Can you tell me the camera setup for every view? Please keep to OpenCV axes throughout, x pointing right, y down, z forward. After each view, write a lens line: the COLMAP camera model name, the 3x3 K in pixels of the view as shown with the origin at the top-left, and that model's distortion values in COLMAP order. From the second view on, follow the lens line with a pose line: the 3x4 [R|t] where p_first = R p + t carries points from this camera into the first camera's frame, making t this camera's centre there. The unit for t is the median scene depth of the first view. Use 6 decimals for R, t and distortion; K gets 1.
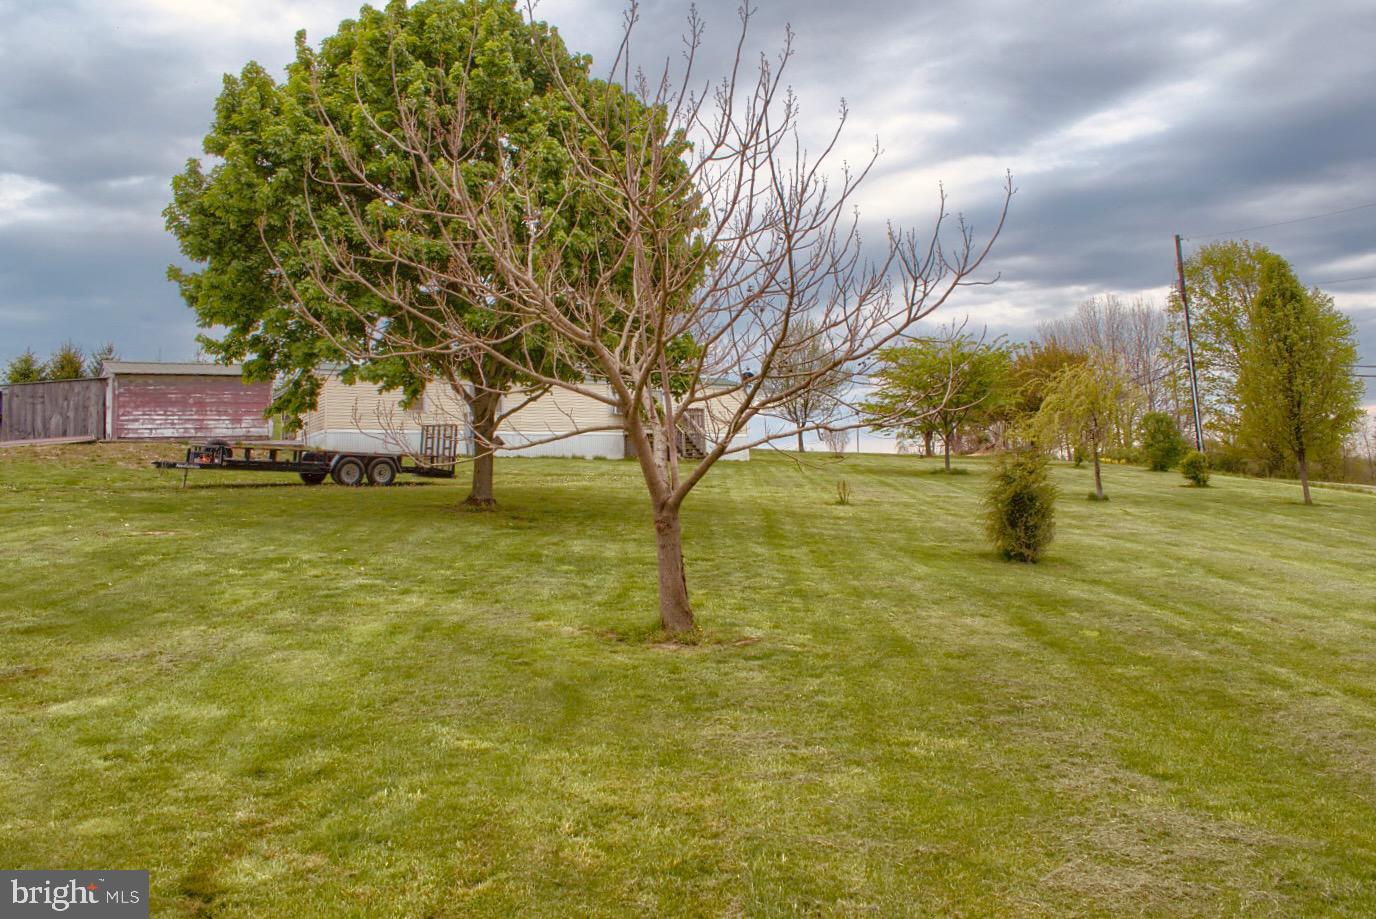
lens RADIAL K [[1082.4, 0, 690.3], [0, 1082.4, 420.9], [0, 0, 1]] dist [-0.003212, -0.005602]
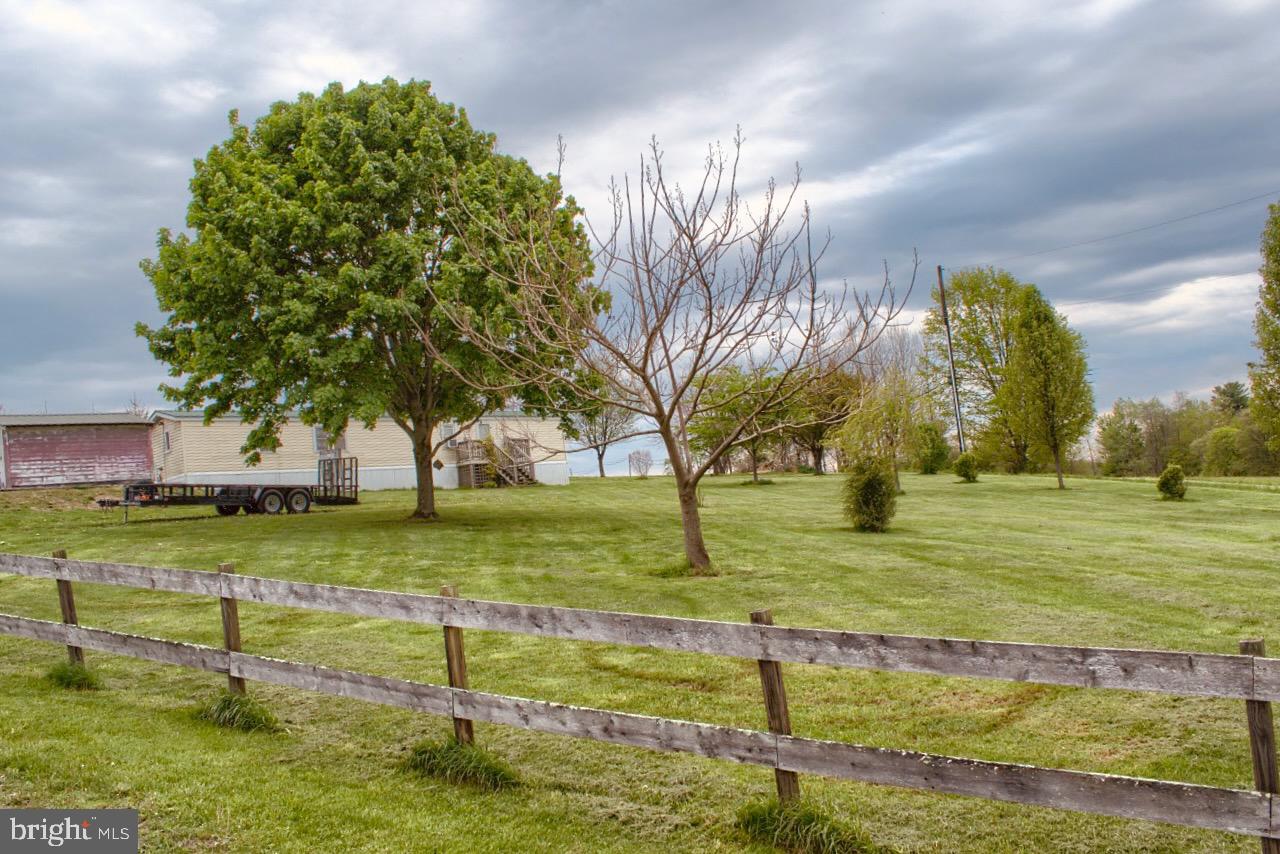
lens RADIAL K [[1016.2, 0, 638.3], [0, 1016.2, 505.3], [0, 0, 1]] dist [0.029093, 0.000012]
pose [[0.988943, -0.055815, 0.137391, -0.082284], [0.048251, 0.997162, 0.057785, 0.007045], [-0.140226, -0.050517, 0.988830, -0.102988]]
